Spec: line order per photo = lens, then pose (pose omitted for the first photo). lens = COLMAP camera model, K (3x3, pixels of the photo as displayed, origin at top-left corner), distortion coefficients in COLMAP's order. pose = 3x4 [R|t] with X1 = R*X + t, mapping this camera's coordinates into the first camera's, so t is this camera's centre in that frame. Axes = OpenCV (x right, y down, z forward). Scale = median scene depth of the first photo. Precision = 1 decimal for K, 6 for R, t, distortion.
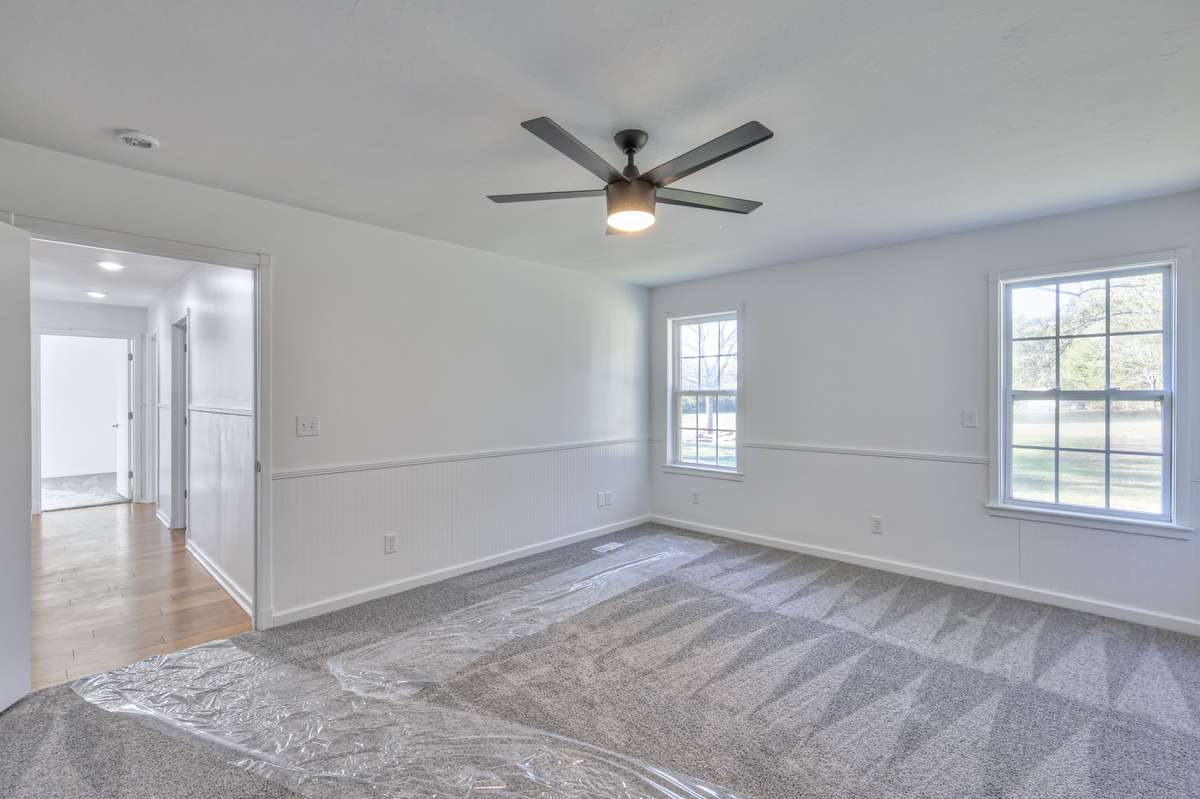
lens RADIAL K [[530.2, 0, 616.7], [0, 530.2, 396.4], [0, 0, 1]] dist [0.002305, 0.000882]
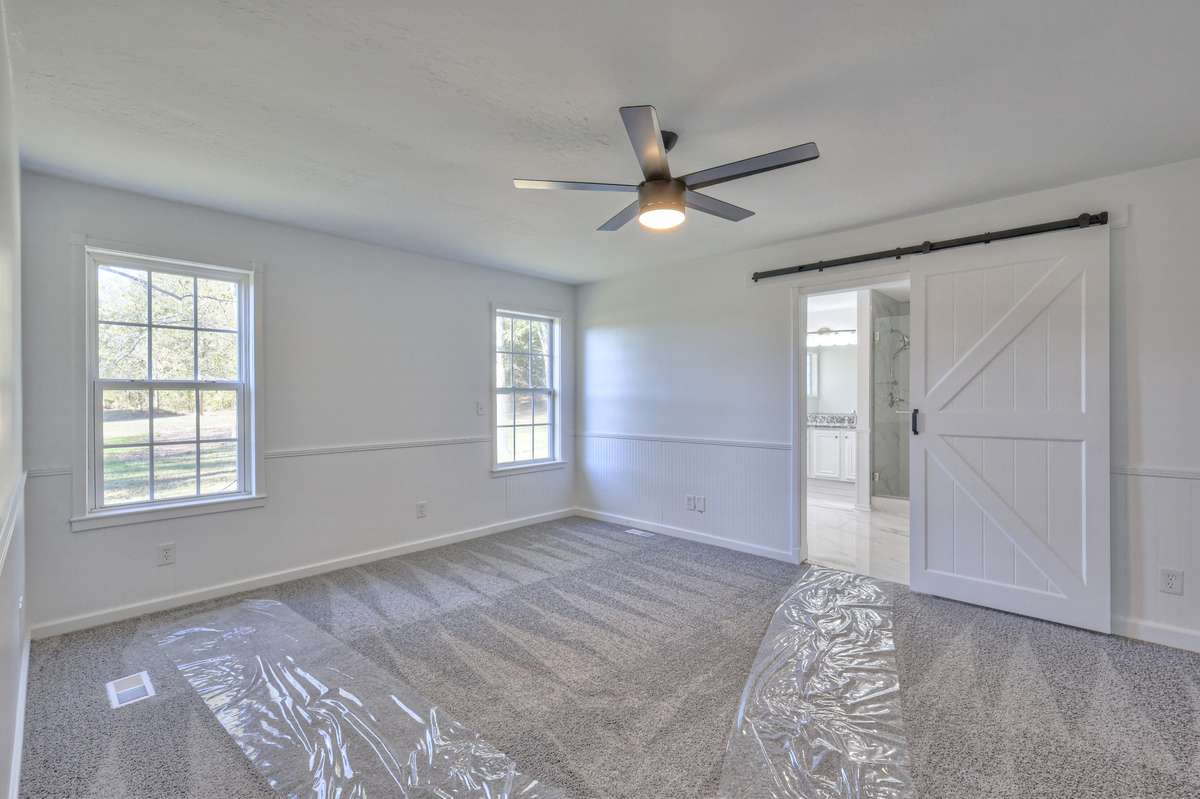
lens RADIAL K [[536.5, 0, 619.2], [0, 536.5, 398.4], [0, 0, 1]] dist [0.015654, -0.000133]
pose [[0.016544, -0.019723, 0.999669, -0.561463], [0.002696, 0.999803, 0.019681, -0.000235], [-0.999860, 0.002369, 0.016594, 0.569382]]
